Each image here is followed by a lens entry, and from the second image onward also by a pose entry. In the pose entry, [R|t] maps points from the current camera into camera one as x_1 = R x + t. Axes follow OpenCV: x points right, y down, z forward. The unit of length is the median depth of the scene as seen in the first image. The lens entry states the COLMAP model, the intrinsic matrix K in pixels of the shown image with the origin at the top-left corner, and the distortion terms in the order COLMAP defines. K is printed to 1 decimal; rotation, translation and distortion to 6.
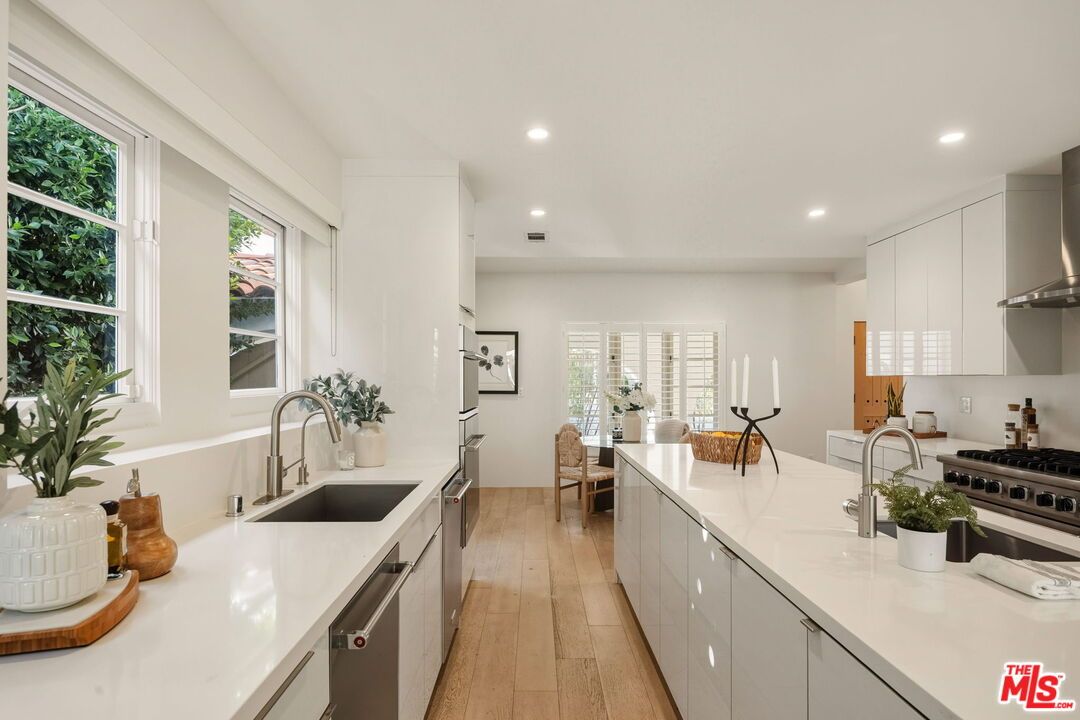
lens RADIAL K [[601.3, 0, 539.7], [0, 601.3, 376.5], [0, 0, 1]] dist [-0.020311, -0.000489]
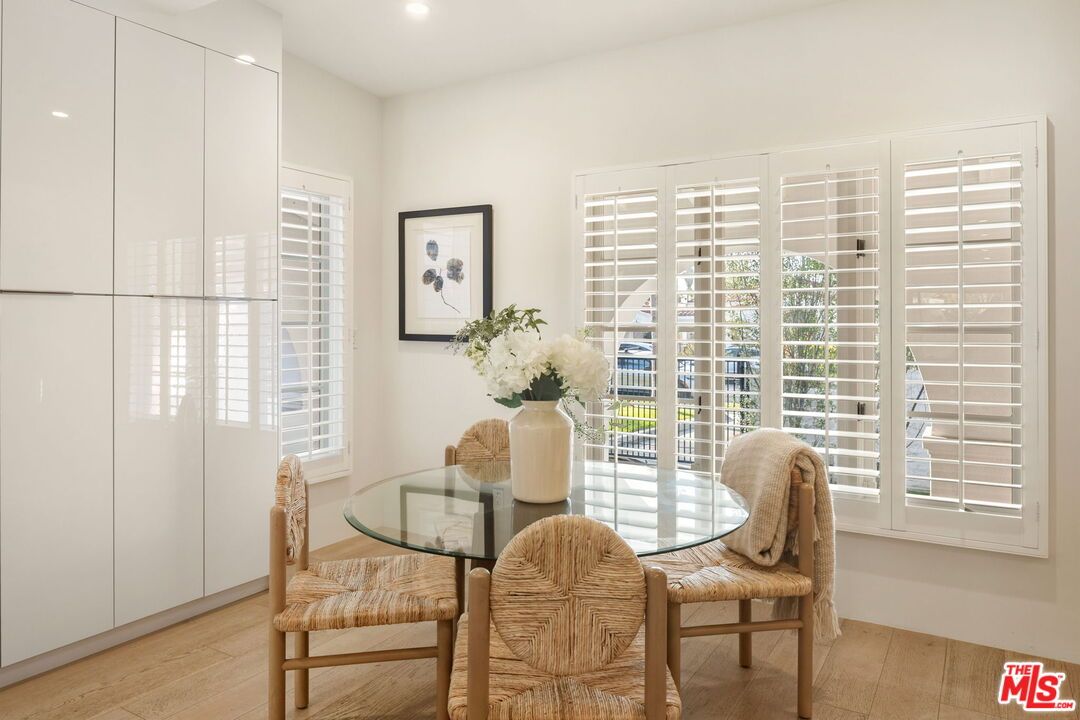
lens RADIAL K [[740.0, 0, 533.1], [0, 740.0, 317.3], [0, 0, 1]] dist [-0.001535, -0.001492]
pose [[0.848119, 0.000159, -0.529805, 0.354108], [-0.003564, 0.999979, -0.005405, 0.015811], [0.529793, 0.006473, 0.848102, 0.676383]]
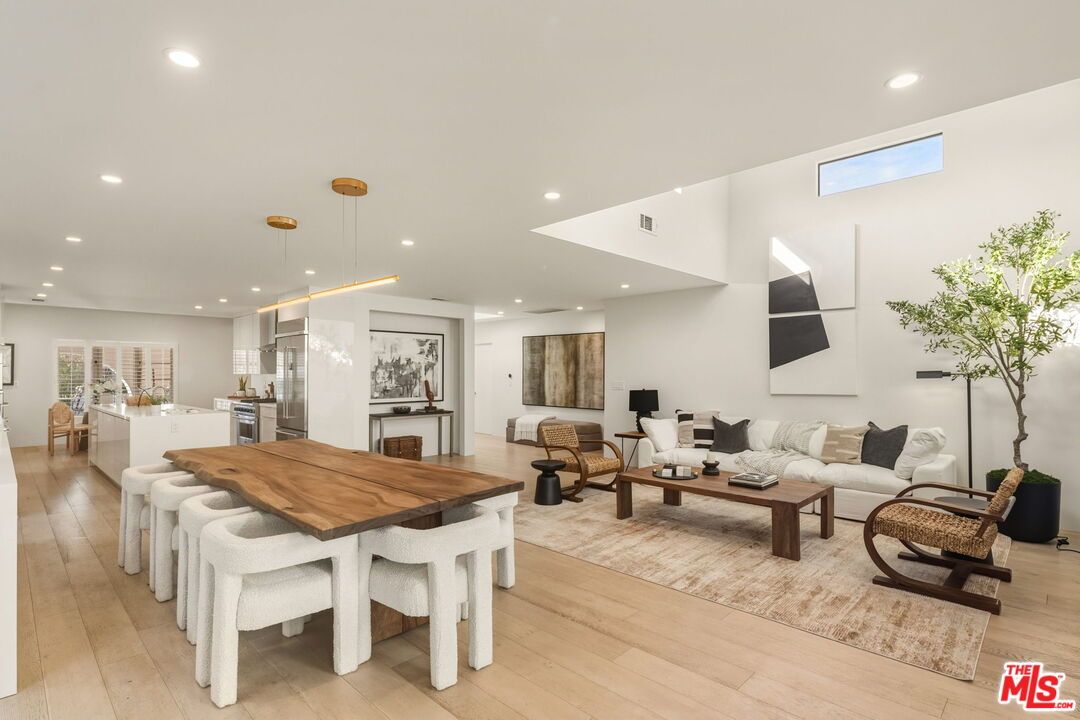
lens RADIAL K [[532.5, 0, 537.4], [0, 532.5, 368.0], [0, 0, 1]] dist [0.000099, -0.000049]
pose [[0.700904, 0.008312, 0.713207, -0.084565], [-0.003086, 0.999958, -0.008621, -0.008286], [-0.713249, 0.003842, 0.700900, -1.076921]]
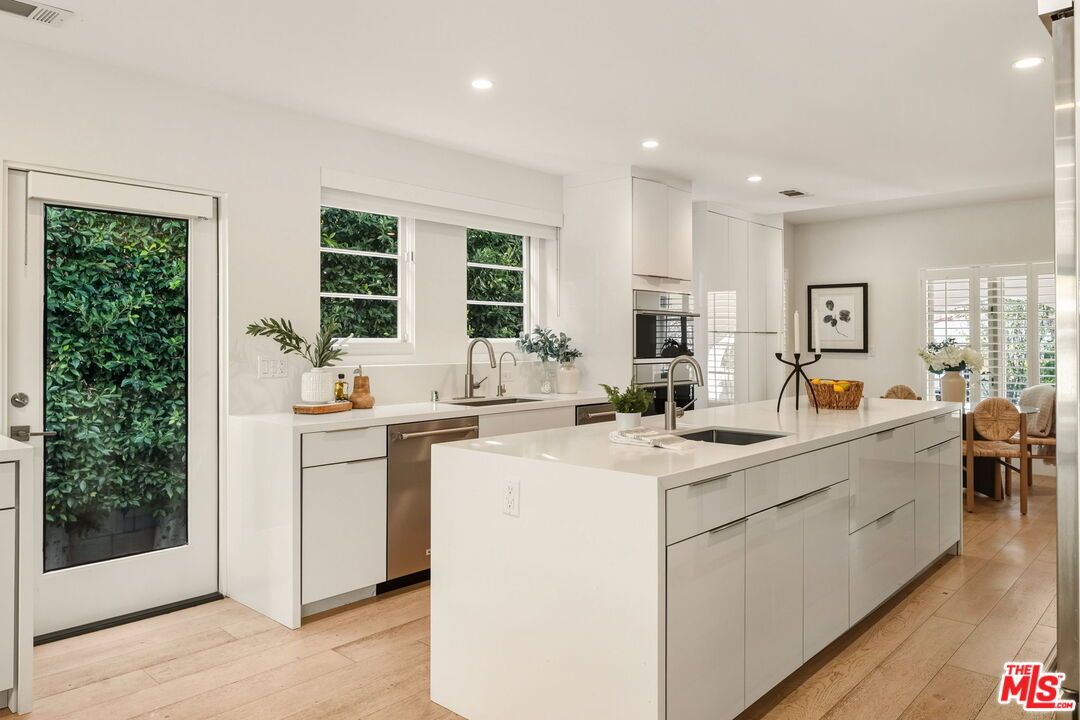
lens RADIAL K [[740.2, 0, 536.3], [0, 740.2, 331.4], [0, 0, 1]] dist [-0.006184, 0.000688]
pose [[0.729948, -0.008079, -0.683455, 0.440160], [0.001133, 0.999943, -0.010610, 0.010480], [0.683502, 0.006970, 0.729916, -0.170118]]
